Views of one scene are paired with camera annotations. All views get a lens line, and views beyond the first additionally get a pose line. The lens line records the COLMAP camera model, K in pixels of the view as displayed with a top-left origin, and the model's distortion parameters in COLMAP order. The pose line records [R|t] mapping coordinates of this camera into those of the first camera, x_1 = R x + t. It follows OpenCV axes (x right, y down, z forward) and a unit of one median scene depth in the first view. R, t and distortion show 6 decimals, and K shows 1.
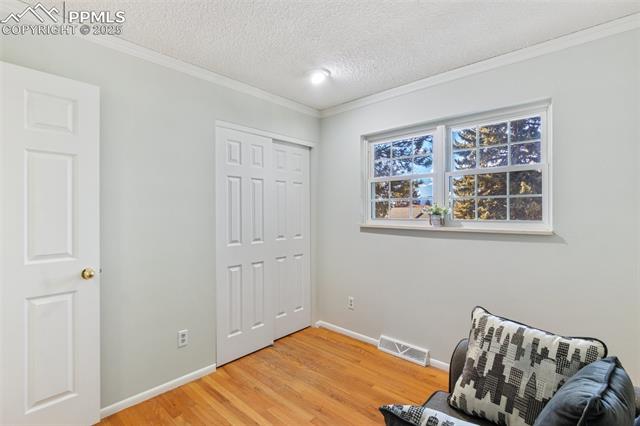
lens RADIAL K [[297.5, 0, 304.7], [0, 297.5, 215.1], [0, 0, 1]] dist [-0.003327, 0.000244]
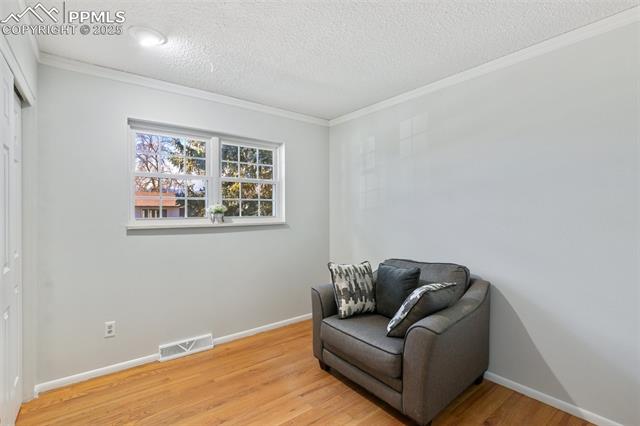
lens RADIAL K [[297.5, 0, 319.3], [0, 297.5, 213.9], [0, 0, 1]] dist [-0.003327, 0.000244]
pose [[0.153407, -0.011423, 0.988097, -0.622808], [0.016238, 0.999827, 0.009037, -0.002002], [-0.988030, 0.014659, 0.153566, 0.411061]]
